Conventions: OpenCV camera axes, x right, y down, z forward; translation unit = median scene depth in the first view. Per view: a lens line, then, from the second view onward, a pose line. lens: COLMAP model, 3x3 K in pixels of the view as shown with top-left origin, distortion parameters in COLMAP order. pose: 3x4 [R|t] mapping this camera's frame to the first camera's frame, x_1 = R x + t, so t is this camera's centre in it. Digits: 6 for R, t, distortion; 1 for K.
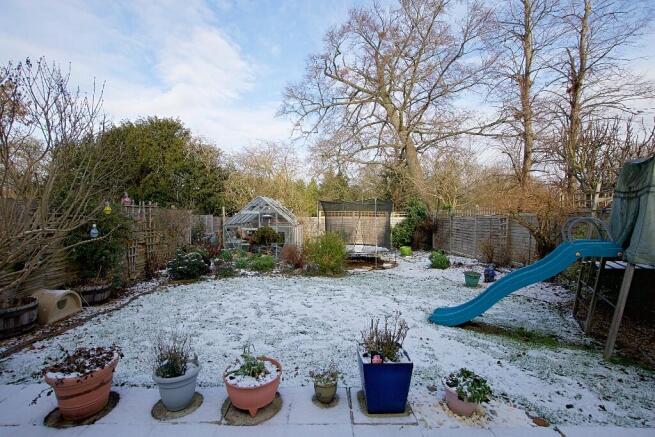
lens RADIAL K [[292.4, 0, 326.3], [0, 292.4, 215.2], [0, 0, 1]] dist [-0.067880, 0.028018]
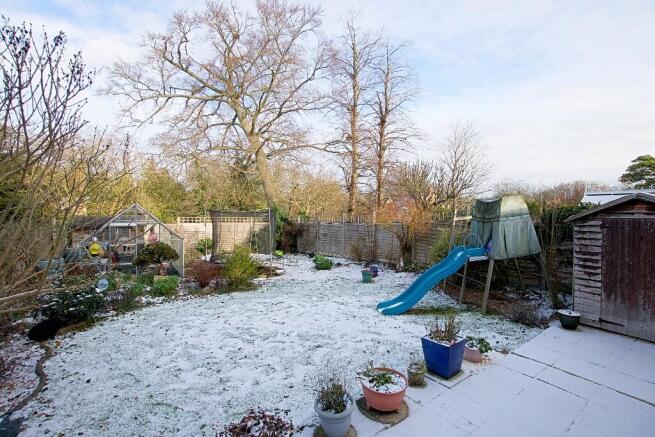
lens RADIAL K [[292.4, 0, 326.3], [0, 292.4, 215.2], [0, 0, 1]] dist [-0.067880, 0.028018]
pose [[0.816985, -0.007130, 0.576614, -0.141005], [0.004453, 0.999972, 0.006056, -0.021153], [-0.576641, -0.002380, 0.816994, 0.016384]]
